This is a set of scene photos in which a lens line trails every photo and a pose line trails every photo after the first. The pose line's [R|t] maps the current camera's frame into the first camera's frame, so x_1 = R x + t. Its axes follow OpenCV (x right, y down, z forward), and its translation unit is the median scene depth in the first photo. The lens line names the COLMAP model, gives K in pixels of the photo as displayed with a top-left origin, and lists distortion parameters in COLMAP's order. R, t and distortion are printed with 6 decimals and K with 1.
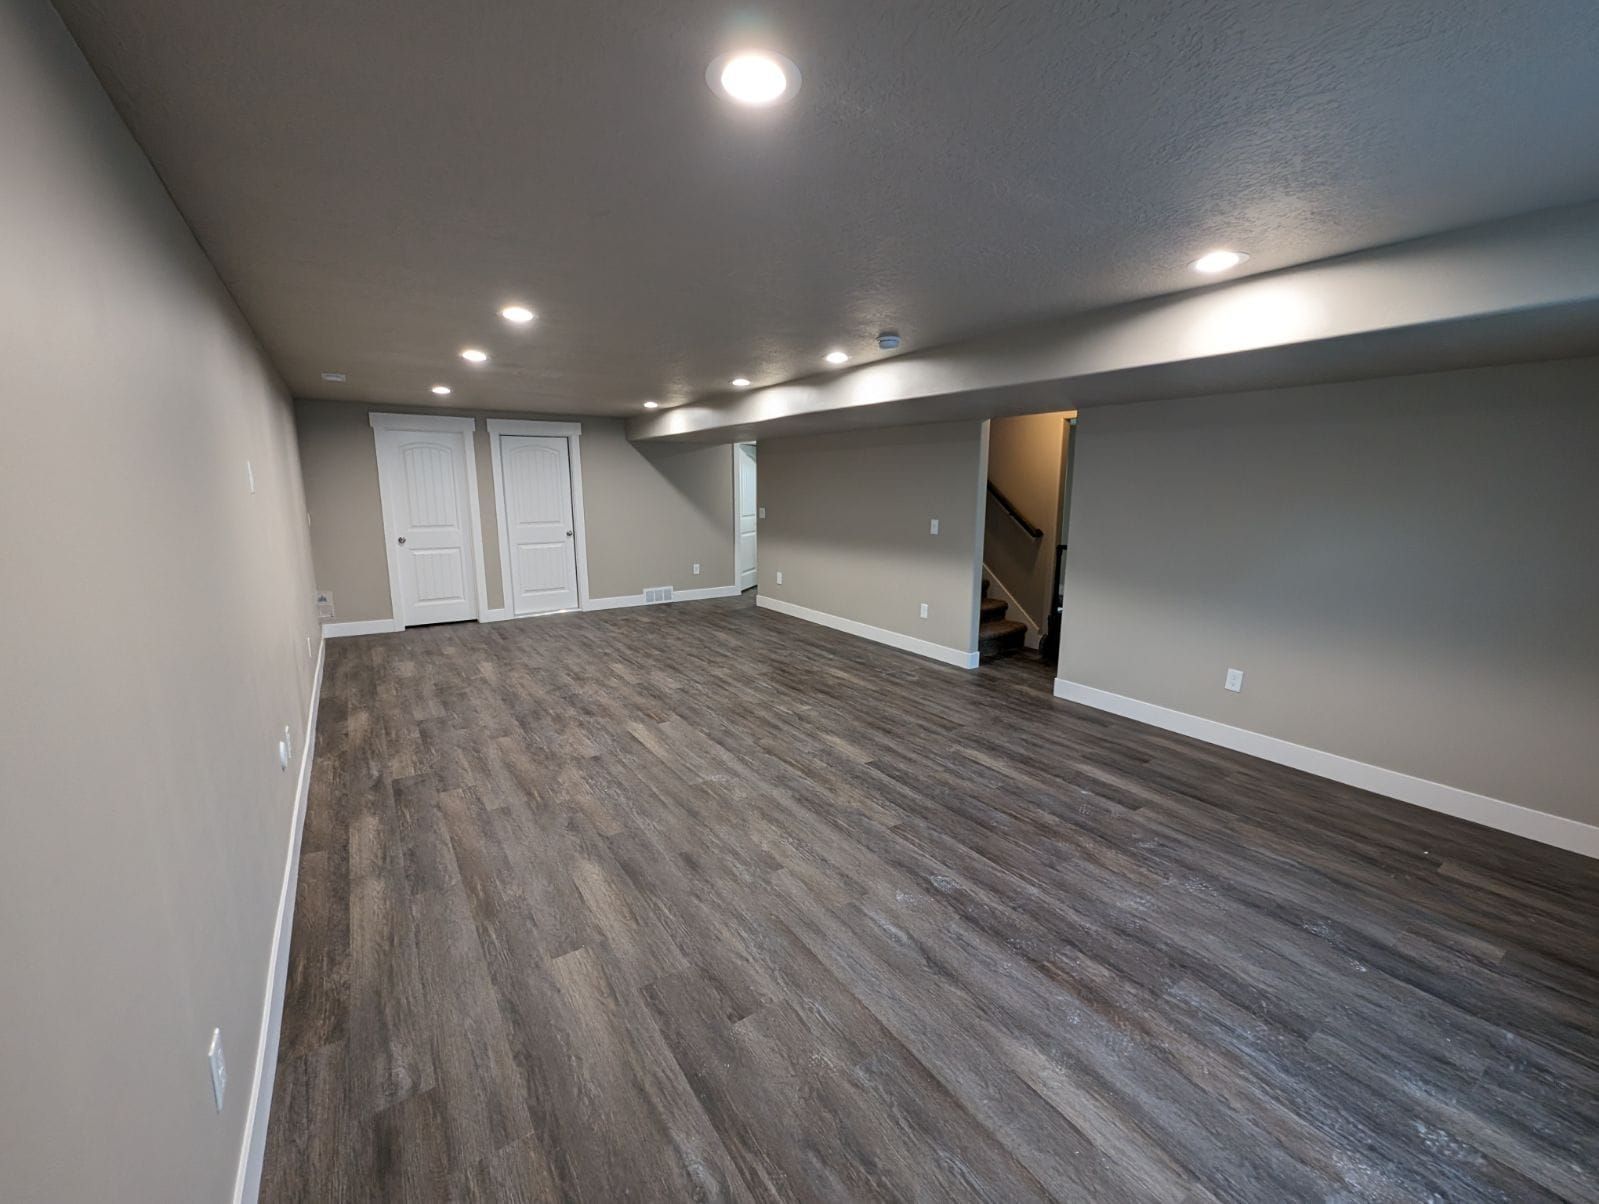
lens RADIAL K [[655.6, 0, 802.7], [0, 655.6, 605.3], [0, 0, 1]] dist [0.004134, 0.000841]
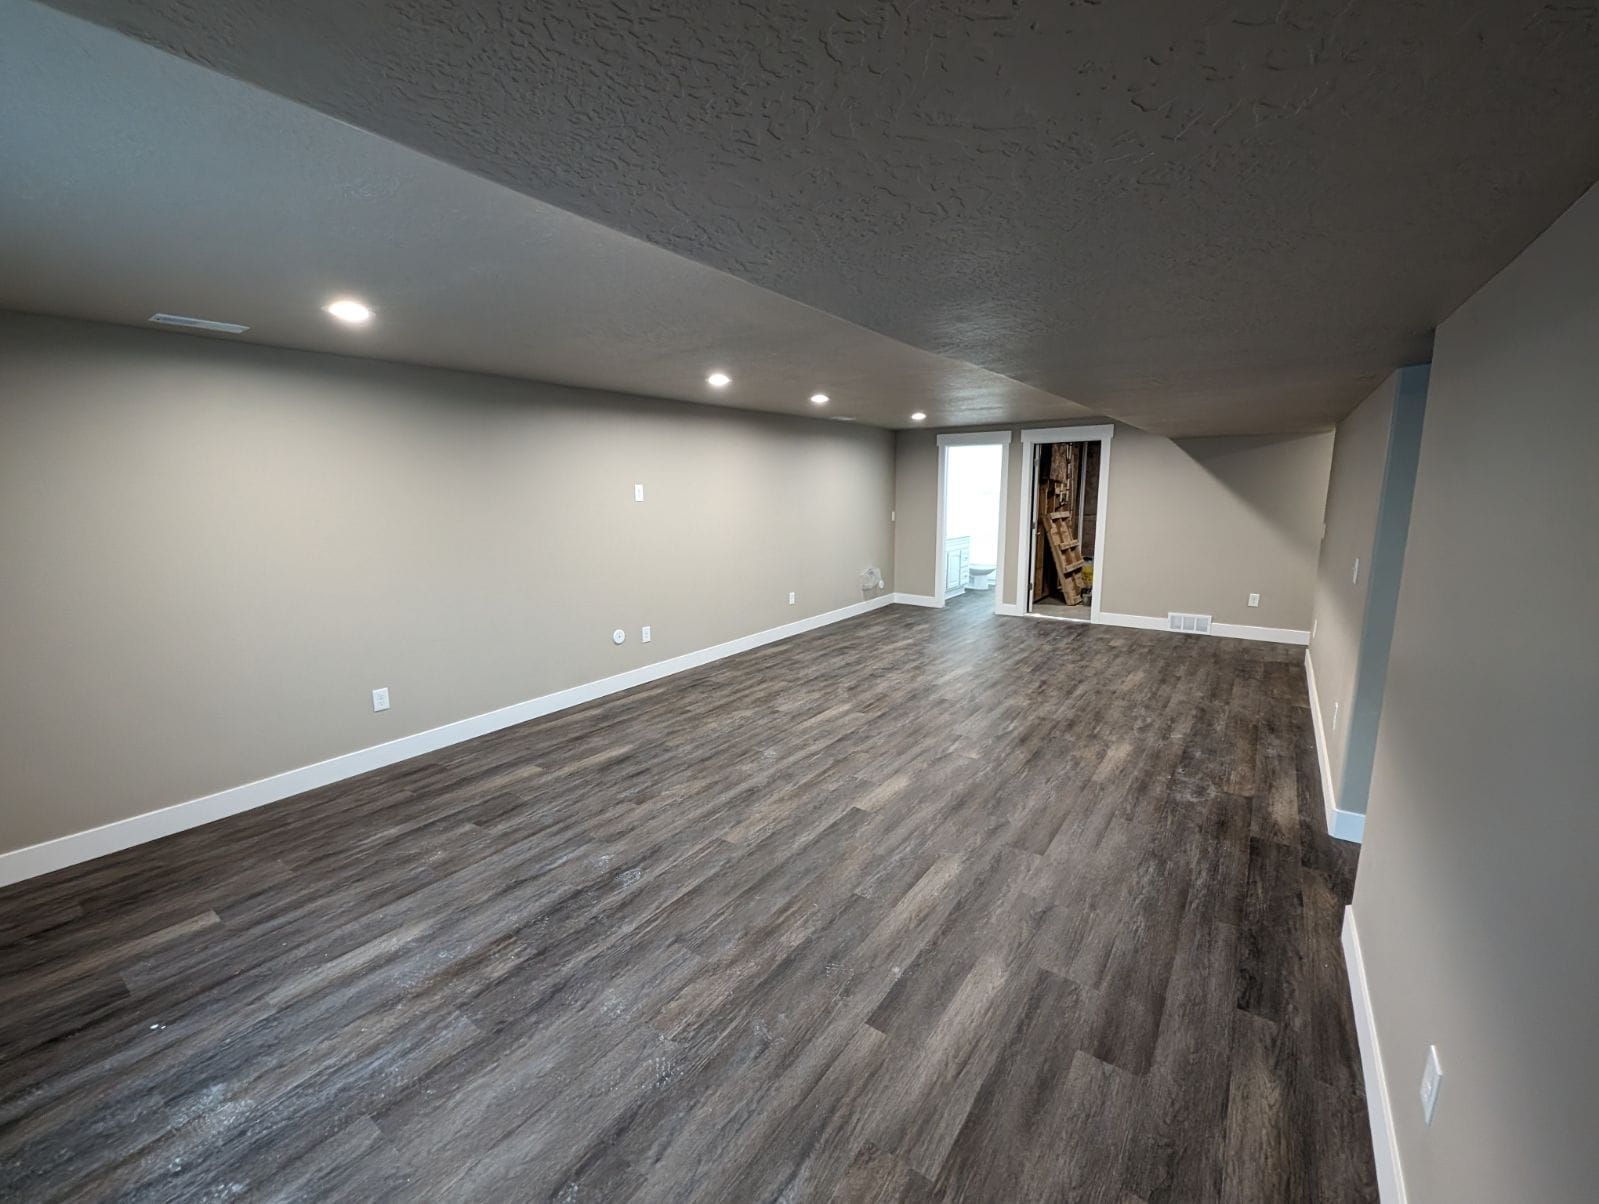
lens RADIAL K [[655.6, 0, 802.9], [0, 655.6, 602.2], [0, 0, 1]] dist [0.004134, 0.000841]
pose [[0.346486, 0.156500, -0.924908, 0.993529], [-0.156996, 0.981753, 0.107305, -0.141338], [0.924824, 0.108027, 0.364734, 0.661858]]
